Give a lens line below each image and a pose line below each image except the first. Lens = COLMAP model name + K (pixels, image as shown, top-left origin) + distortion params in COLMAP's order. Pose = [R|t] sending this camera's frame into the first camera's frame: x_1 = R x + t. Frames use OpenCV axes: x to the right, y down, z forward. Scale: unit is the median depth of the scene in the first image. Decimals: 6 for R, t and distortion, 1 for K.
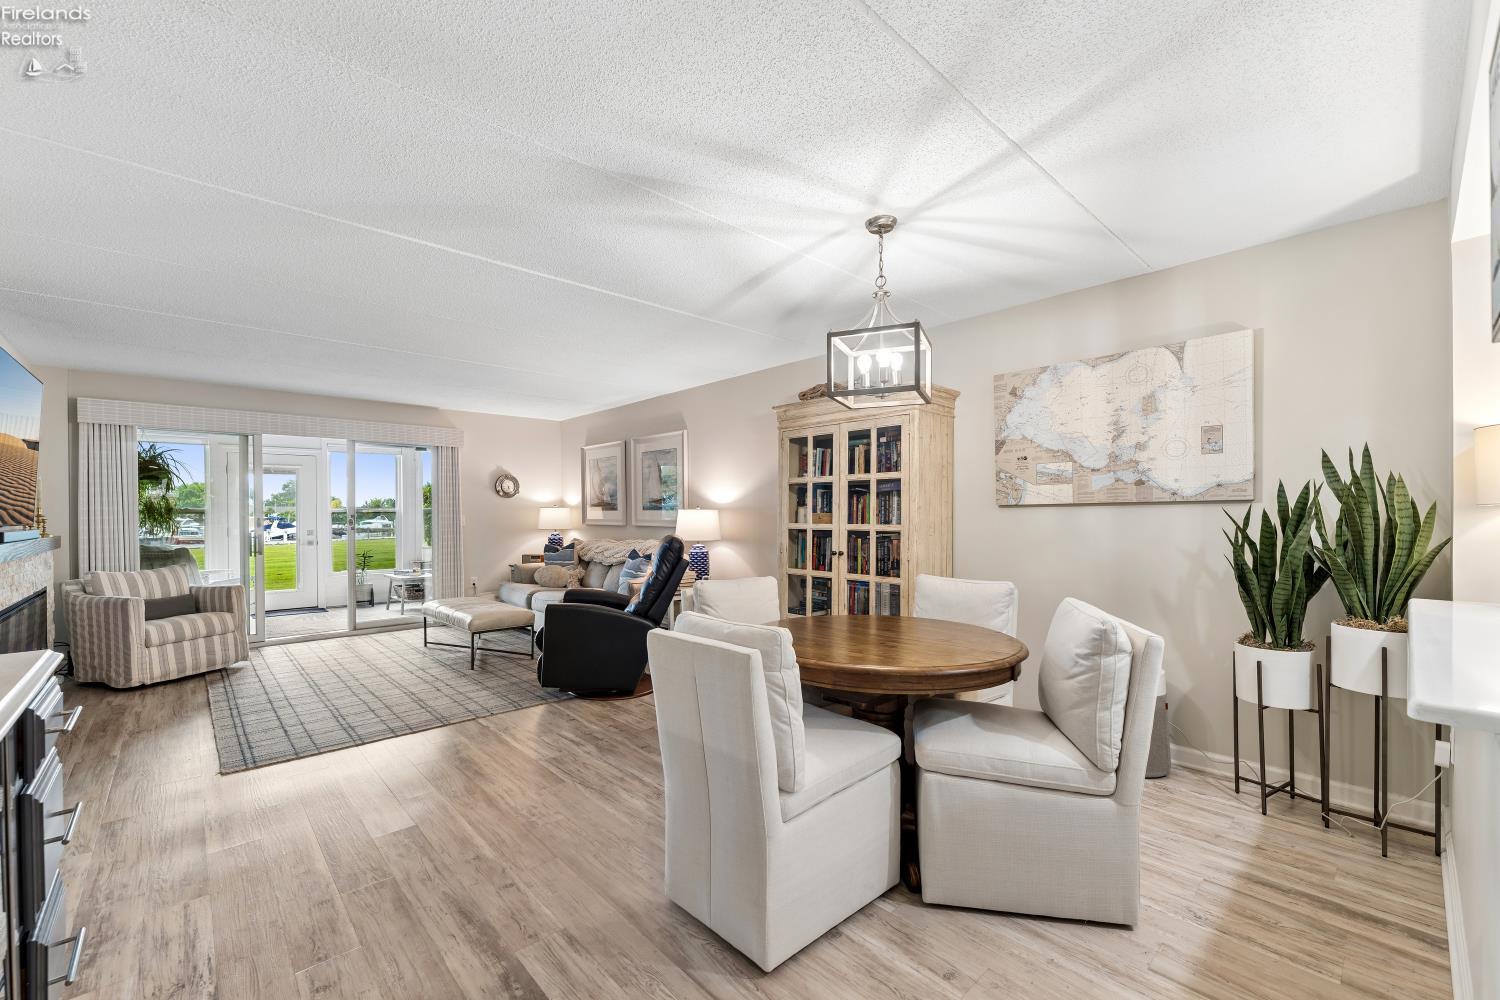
lens RADIAL K [[600.8, 0, 749.4], [0, 600.8, 509.9], [0, 0, 1]] dist [-0.006166, 0.000525]
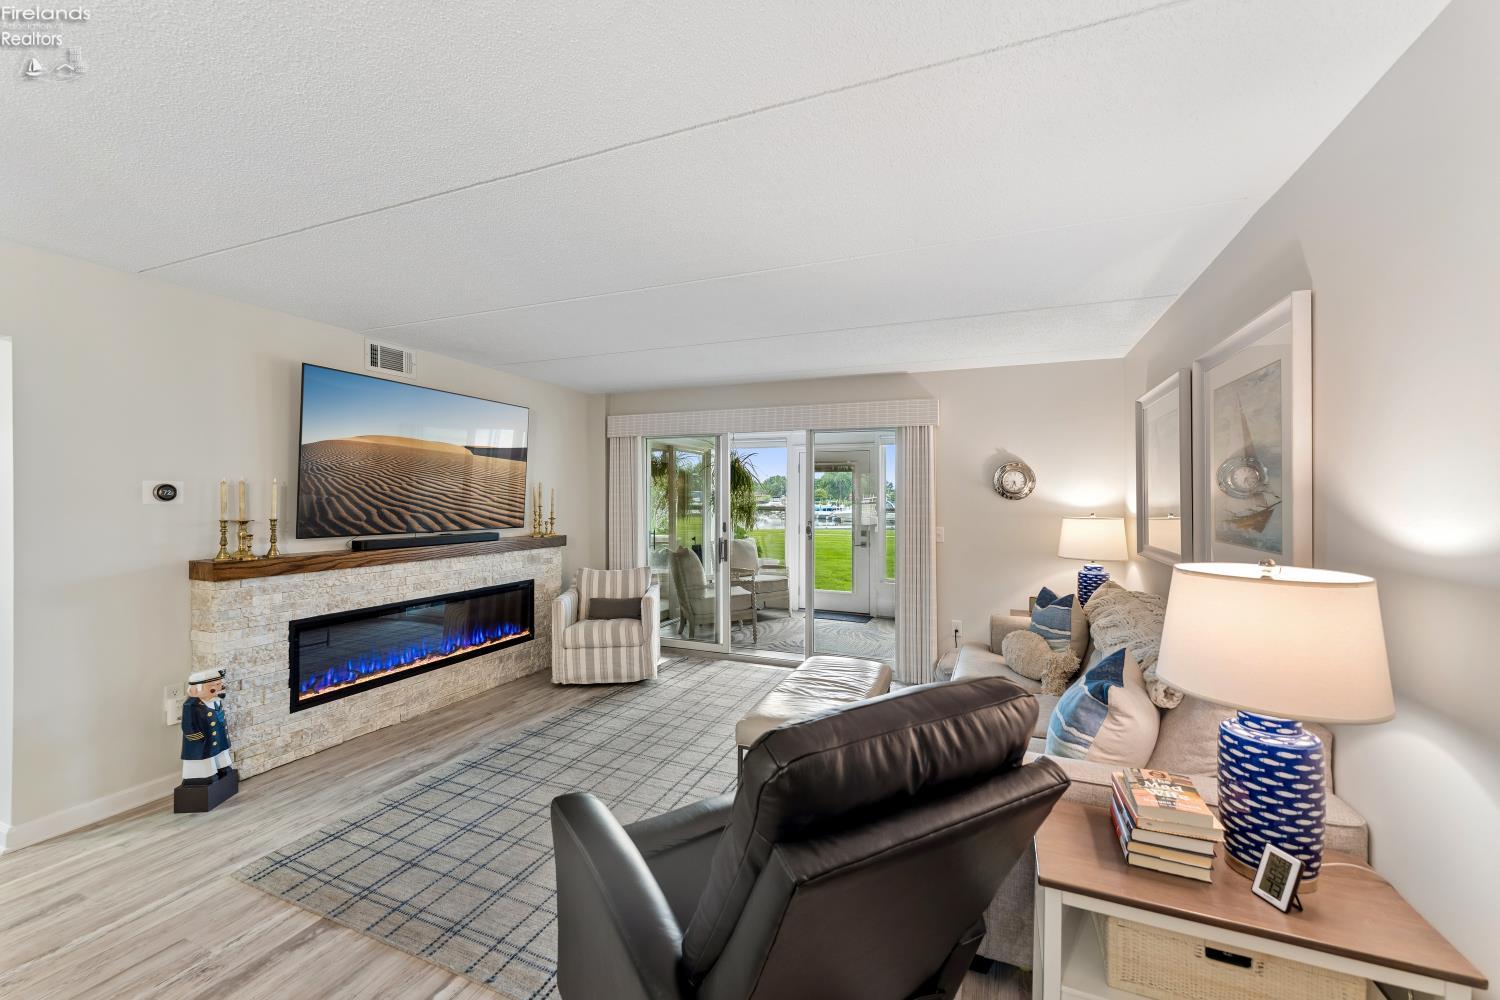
lens RADIAL K [[600.8, 0, 740.5], [0, 600.8, 506.0], [0, 0, 1]] dist [-0.006166, 0.000525]
pose [[0.412508, 0.021197, -0.910707, 0.060837], [-0.006514, 0.999772, 0.020320, -0.038204], [0.910931, -0.002450, 0.412552, 0.777017]]
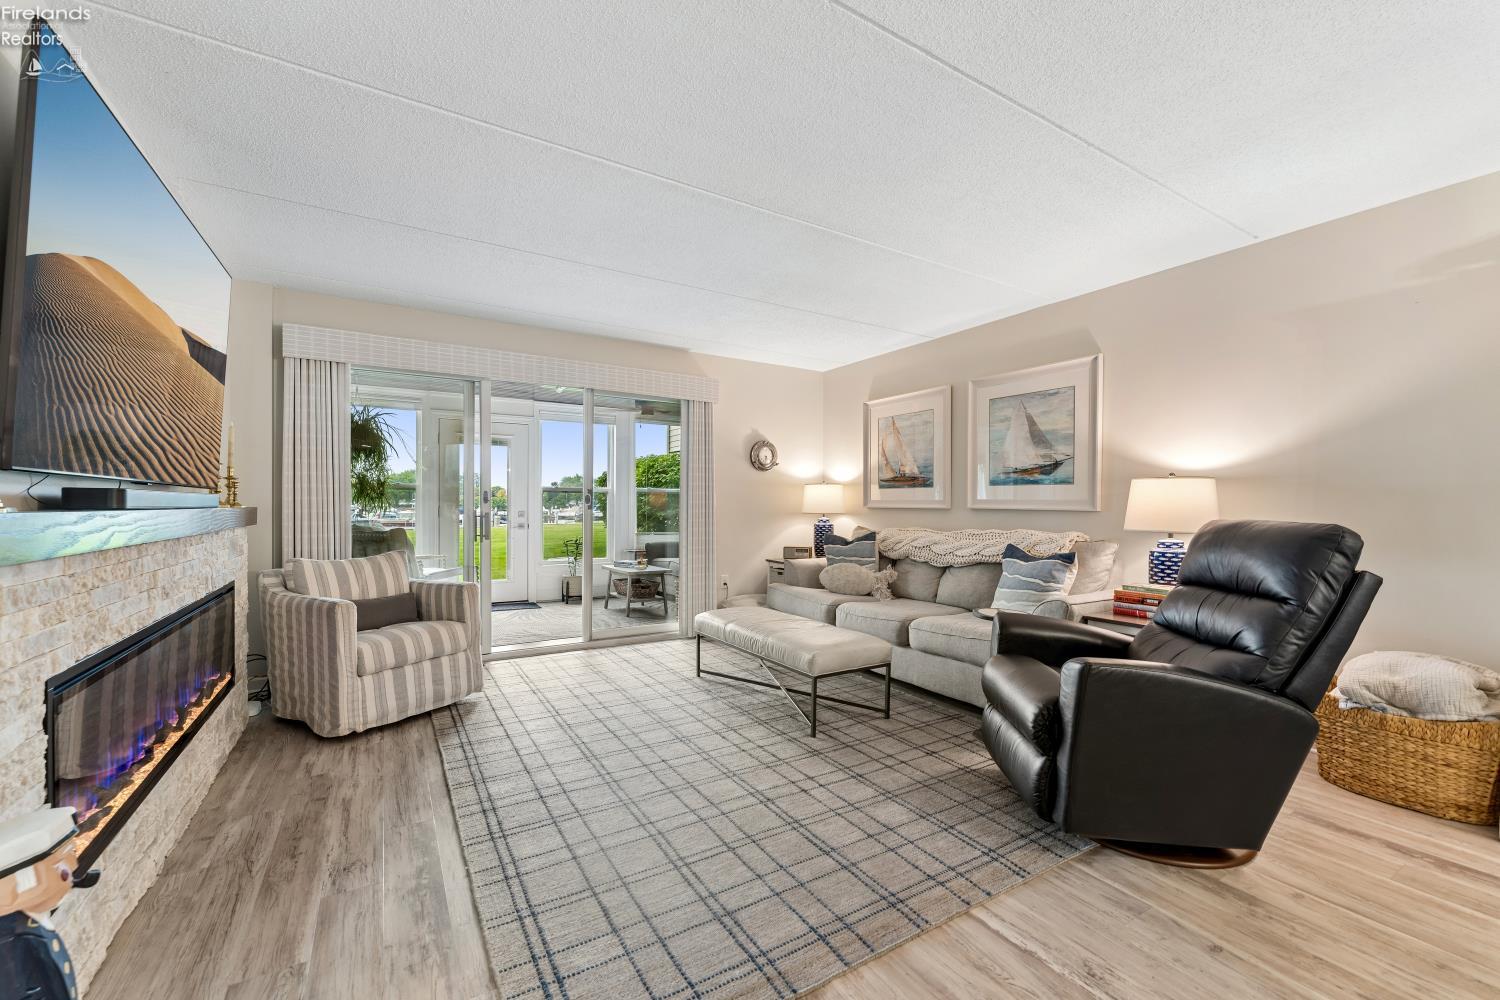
lens RADIAL K [[600.8, 0, 756.8], [0, 600.8, 502.7], [0, 0, 1]] dist [-0.006166, 0.000525]
pose [[0.979481, 0.010719, -0.201252, -0.405856], [-0.010377, 0.999942, 0.002753, 0.028001], [0.201270, -0.000608, 0.979536, 0.398908]]
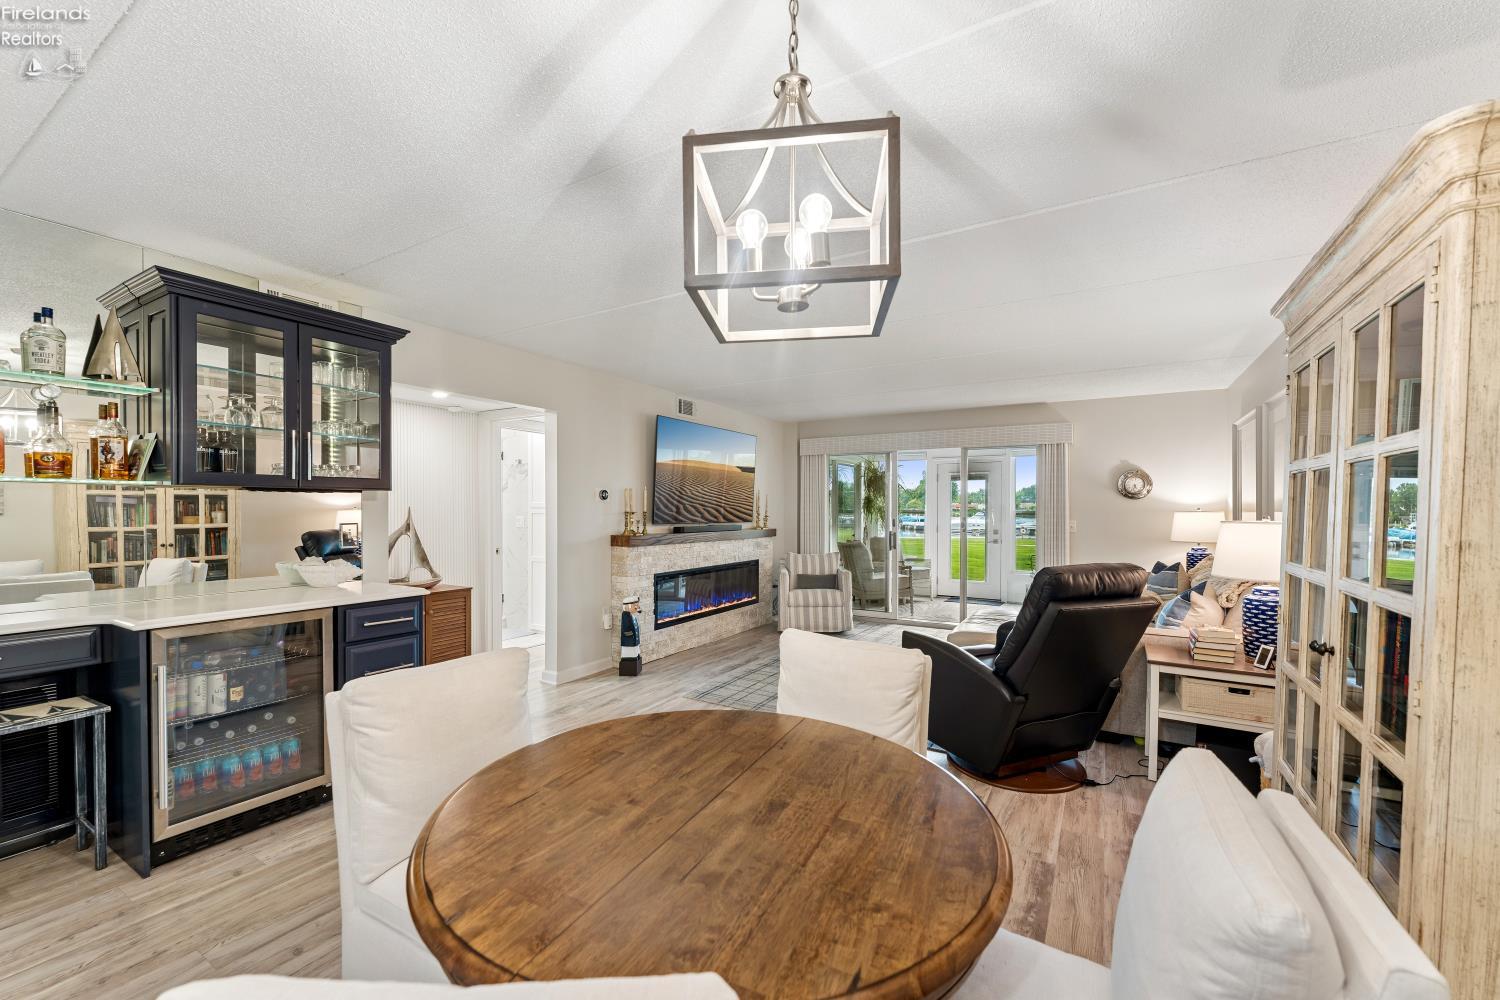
lens RADIAL K [[600.8, 0, 741.6], [0, 600.8, 528.5], [0, 0, 1]] dist [-0.006166, 0.000525]
pose [[0.272805, 0.038203, -0.961310, 0.344188], [-0.001078, 0.999223, 0.039404, -0.018889], [0.962069, -0.009713, 0.272635, 0.445610]]
